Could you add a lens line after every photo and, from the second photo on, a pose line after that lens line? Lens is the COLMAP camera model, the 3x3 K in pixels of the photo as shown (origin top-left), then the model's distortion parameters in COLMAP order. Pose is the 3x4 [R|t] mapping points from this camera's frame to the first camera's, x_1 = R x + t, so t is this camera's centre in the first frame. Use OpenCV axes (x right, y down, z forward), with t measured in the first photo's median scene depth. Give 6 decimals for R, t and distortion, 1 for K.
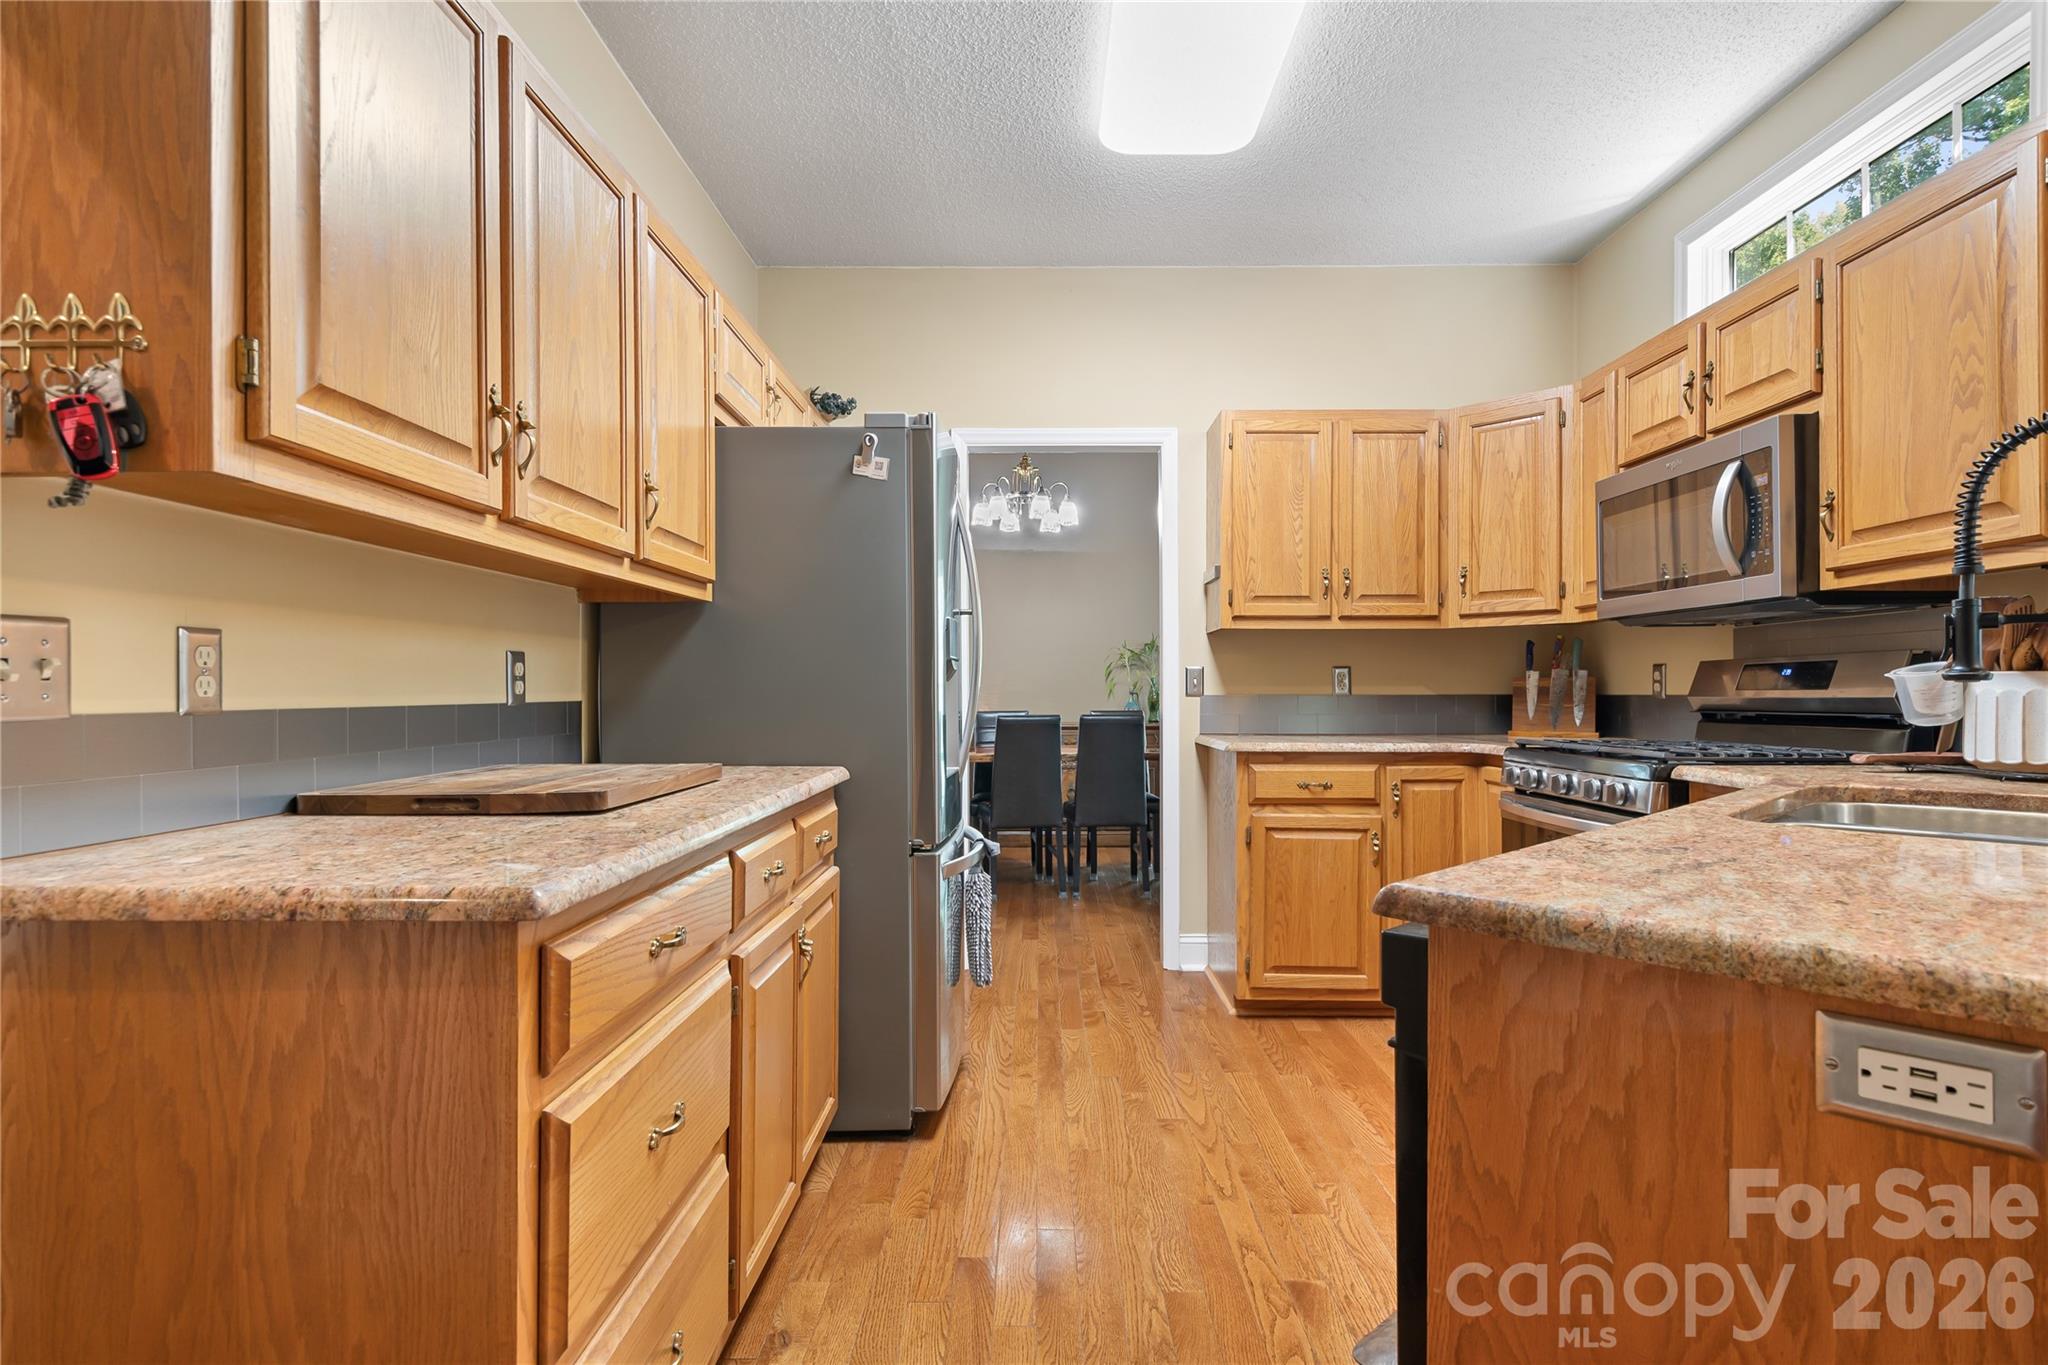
lens RADIAL K [[1037.7, 0, 1031.1], [0, 1037.7, 673.7], [0, 0, 1]] dist [-0.004561, -0.000349]
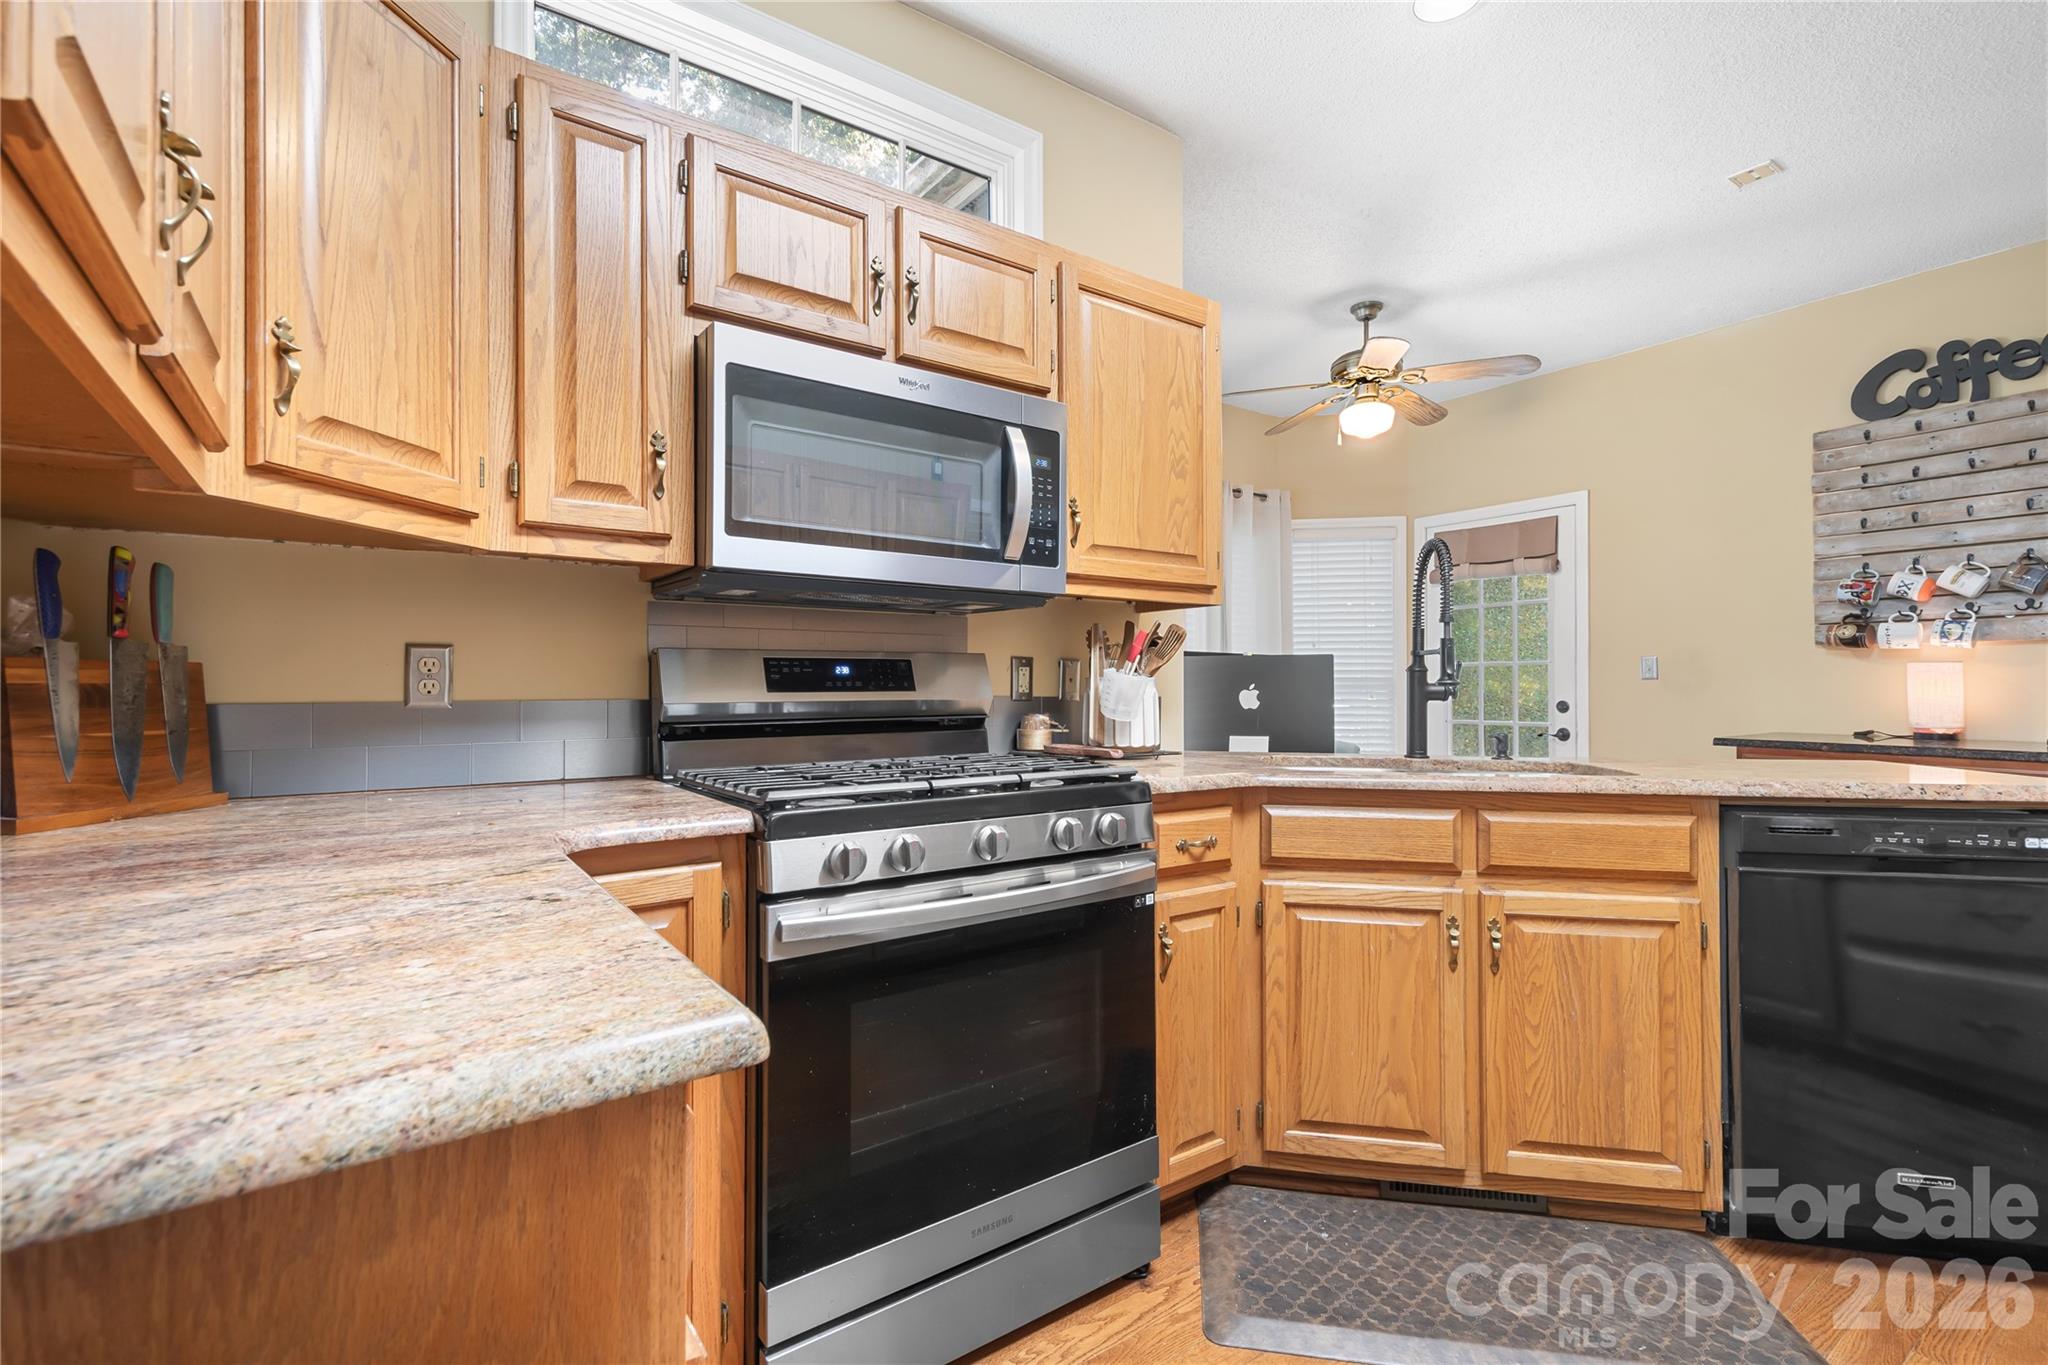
lens RADIAL K [[929.2, 0, 1023.7], [0, 929.2, 684.6], [0, 0, 1]] dist [0.010643, 0.000172]
pose [[-0.585664, 0.003717, 0.810545, 0.035208], [-0.012159, 0.999837, -0.013371, 0.016321], [-0.810463, -0.017687, -0.585523, 1.193399]]
